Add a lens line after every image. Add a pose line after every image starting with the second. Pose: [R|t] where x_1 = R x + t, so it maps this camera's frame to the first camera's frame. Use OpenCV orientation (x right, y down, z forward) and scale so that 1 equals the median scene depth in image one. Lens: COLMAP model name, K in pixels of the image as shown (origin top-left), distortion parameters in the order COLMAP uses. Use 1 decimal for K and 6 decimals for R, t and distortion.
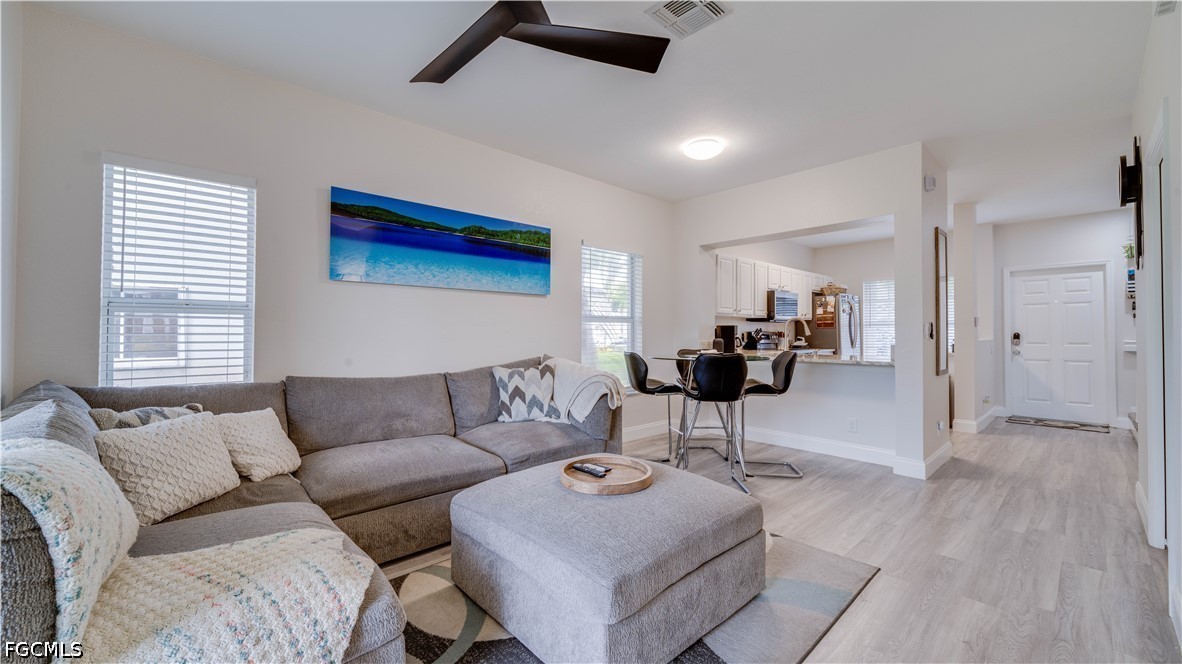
lens RADIAL K [[454.6, 0, 587.7], [0, 454.6, 335.2], [0, 0, 1]] dist [-0.005933, 0.000330]
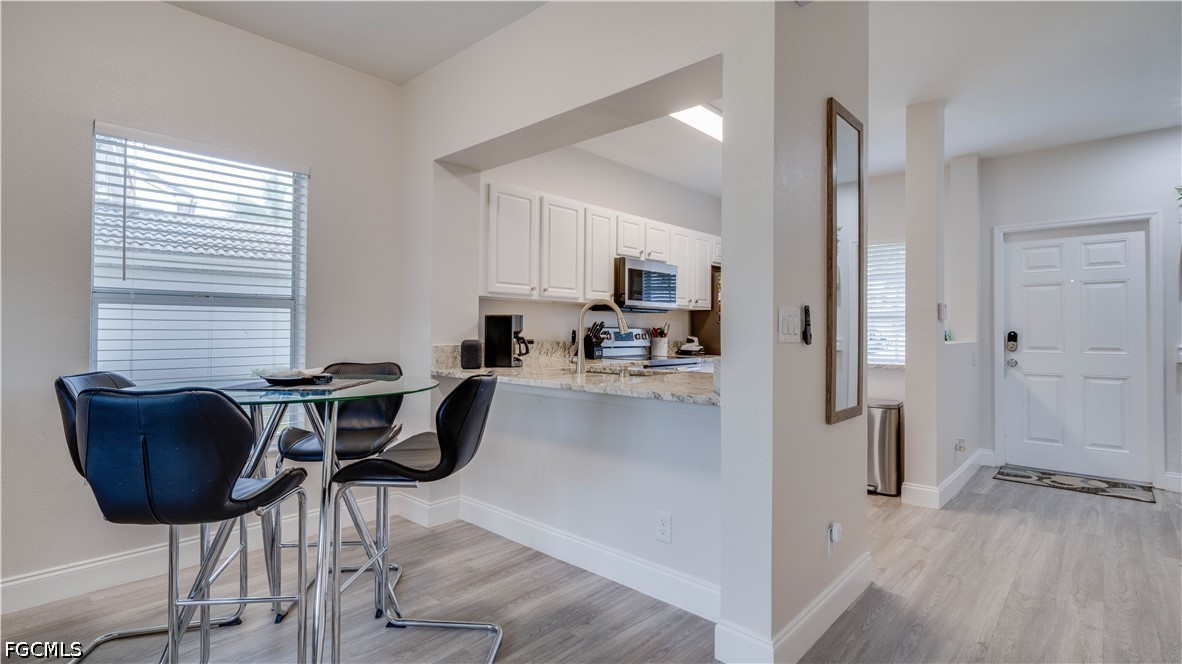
lens RADIAL K [[550.8, 0, 591.4], [0, 550.8, 335.6], [0, 0, 1]] dist [0.004727, -0.001356]
pose [[0.996126, 0.003440, 0.087870, 0.366992], [-0.003911, 0.999979, 0.005194, -0.001455], [-0.087850, -0.005517, 0.996118, 0.354727]]
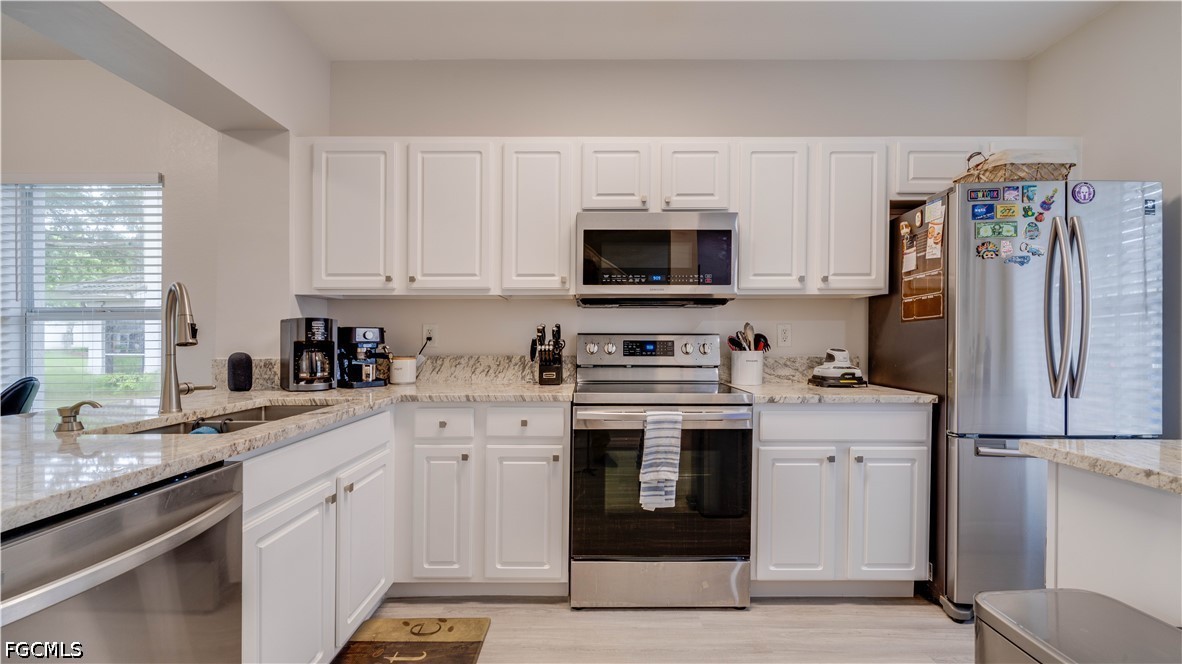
lens RADIAL K [[494.9, 0, 595.2], [0, 494.9, 348.7], [0, 0, 1]] dist [-0.004315, 0.000816]
pose [[0.743119, 0.010062, -0.669084, 0.804491], [0.000408, 0.999880, 0.015490, -0.002683], [0.669159, -0.011784, 0.743026, 0.880342]]
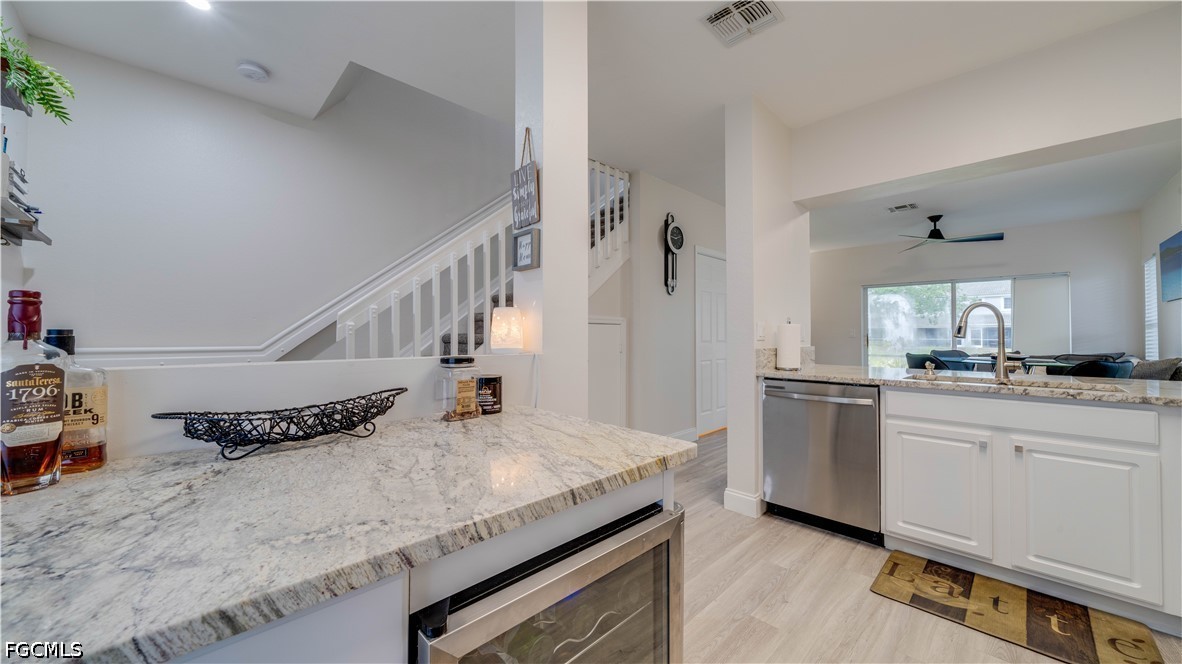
lens RADIAL K [[427.1, 0, 585.5], [0, 427.1, 331.4], [0, 0, 1]] dist [-0.006670, 0.000367]
pose [[-0.999308, -0.002624, -0.037092, 0.850655], [-0.002471, 0.999988, -0.004159, -0.003933], [0.037103, -0.004064, -0.999303, 1.355780]]
